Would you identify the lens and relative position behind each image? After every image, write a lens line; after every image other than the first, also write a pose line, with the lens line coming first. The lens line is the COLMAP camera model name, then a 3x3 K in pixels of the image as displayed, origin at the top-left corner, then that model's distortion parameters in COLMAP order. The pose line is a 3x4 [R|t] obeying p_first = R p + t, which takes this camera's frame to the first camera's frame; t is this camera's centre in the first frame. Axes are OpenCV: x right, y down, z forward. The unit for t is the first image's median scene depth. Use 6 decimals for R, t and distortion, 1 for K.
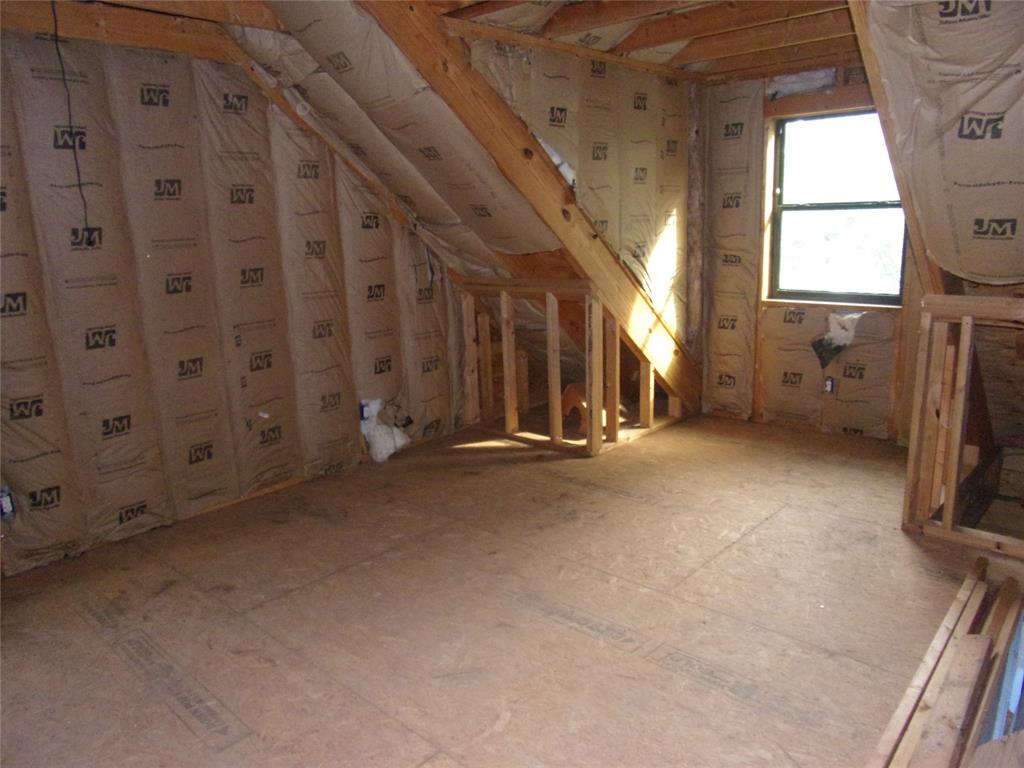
lens RADIAL K [[737.2, 0, 512.0], [0, 737.2, 384.0], [0, 0, 1]] dist [-0.042633, 0.033165]
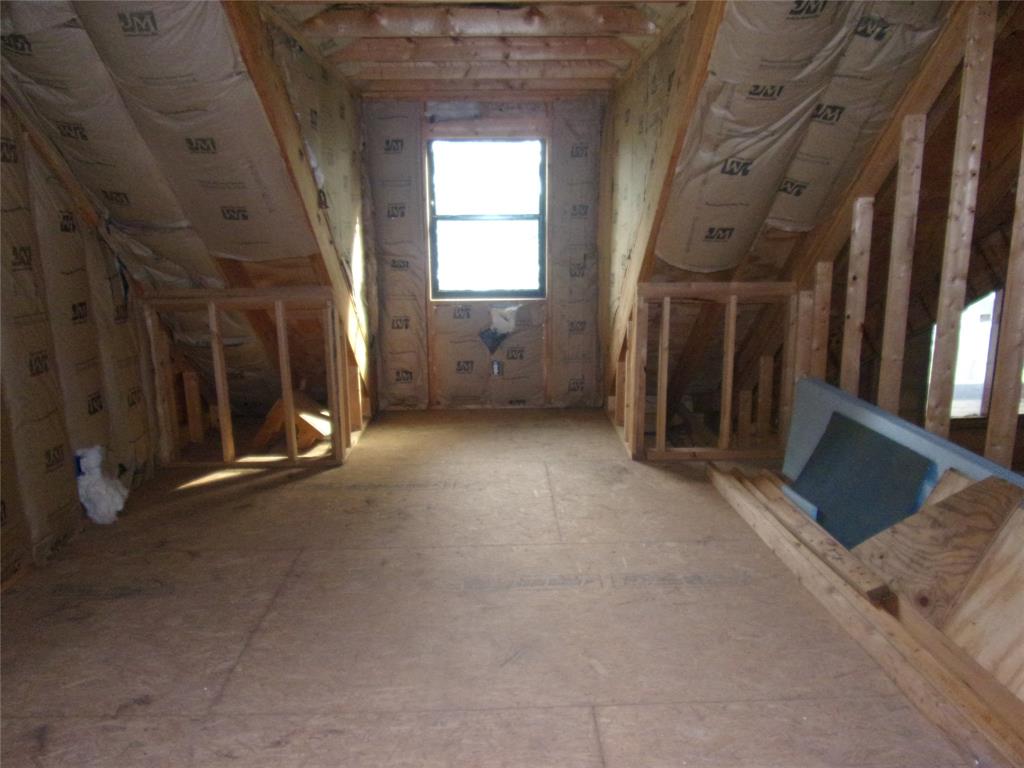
lens RADIAL K [[739.9, 0, 512.0], [0, 739.9, 384.0], [0, 0, 1]] dist [-0.023761, -0.008268]
pose [[0.720529, -0.124786, 0.682105, -0.382302], [0.137520, 0.989851, 0.035819, -0.012105], [-0.679652, 0.067994, 0.730377, 0.109296]]
